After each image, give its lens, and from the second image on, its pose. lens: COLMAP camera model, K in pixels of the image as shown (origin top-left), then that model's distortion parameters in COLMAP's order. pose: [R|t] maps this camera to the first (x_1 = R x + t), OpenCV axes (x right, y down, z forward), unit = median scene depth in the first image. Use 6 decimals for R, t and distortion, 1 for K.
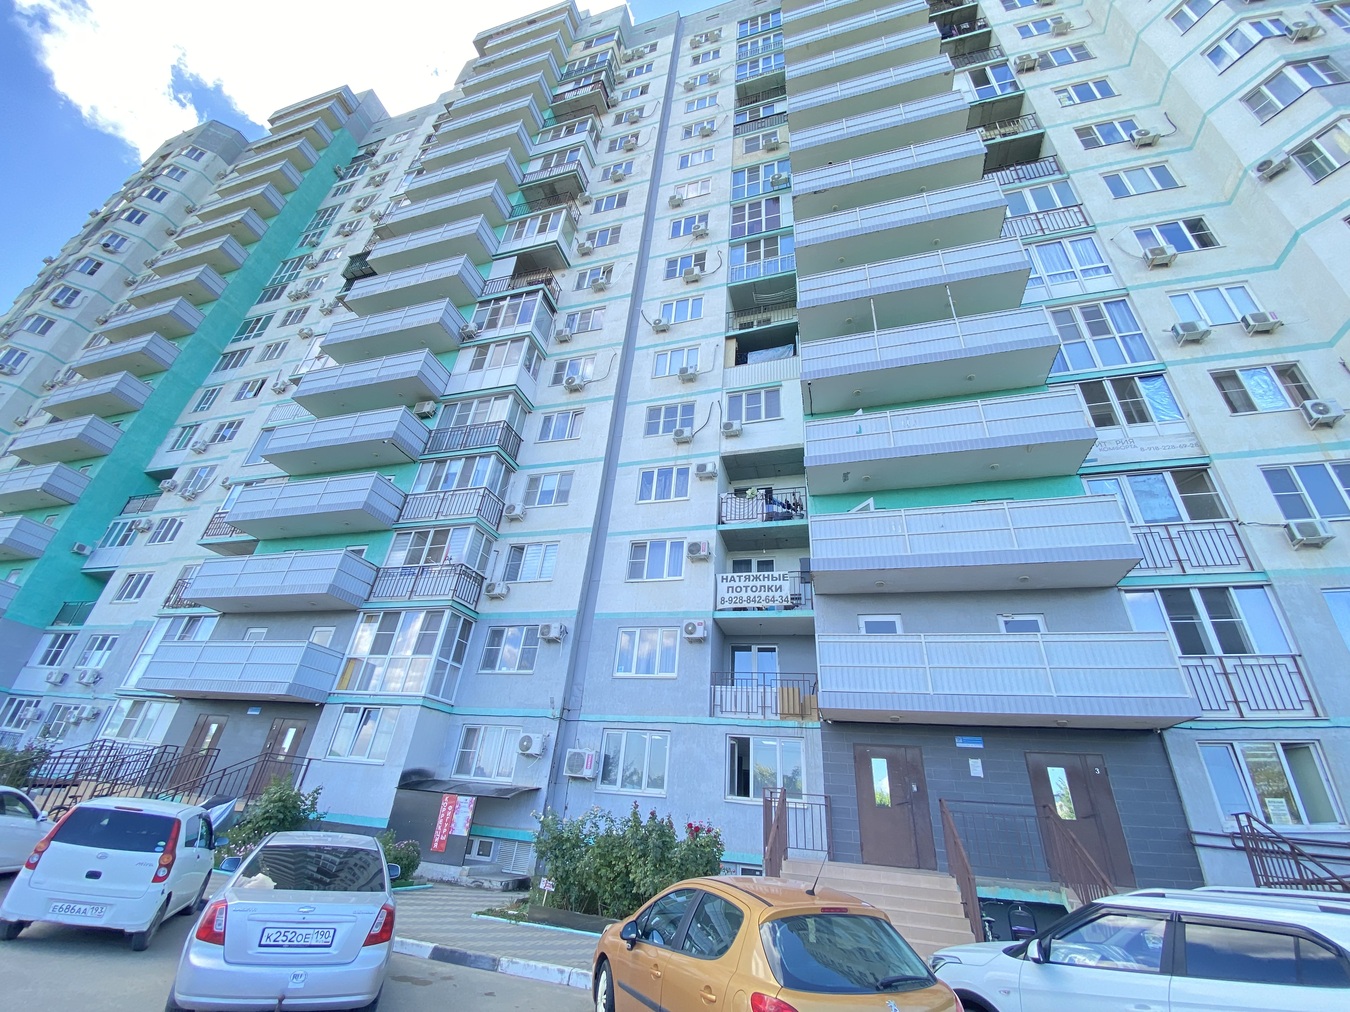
lens RADIAL K [[532.0, 0, 694.1], [0, 532.0, 531.6], [0, 0, 1]] dist [0.021467, -0.019235]
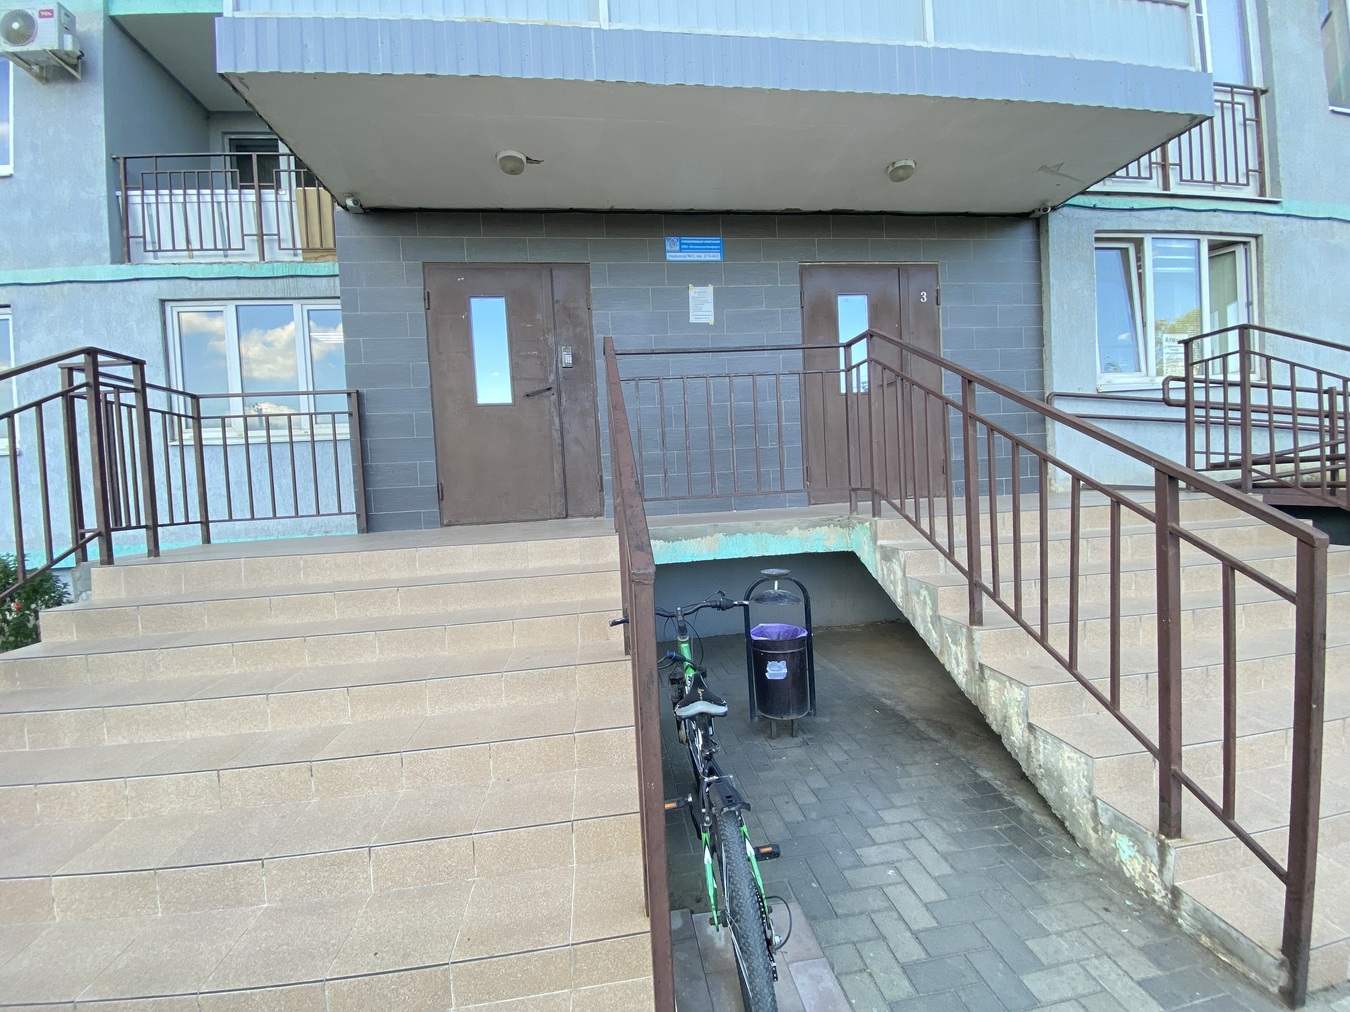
lens RADIAL K [[541.4, 0, 668.1], [0, 541.4, 505.6], [0, 0, 1]] dist [0.041114, -0.033246]
pose [[0.941673, -0.135096, 0.308223, 0.337065], [-0.035966, 0.870240, 0.491314, 0.363897], [-0.334602, -0.473742, 0.814622, 0.558770]]
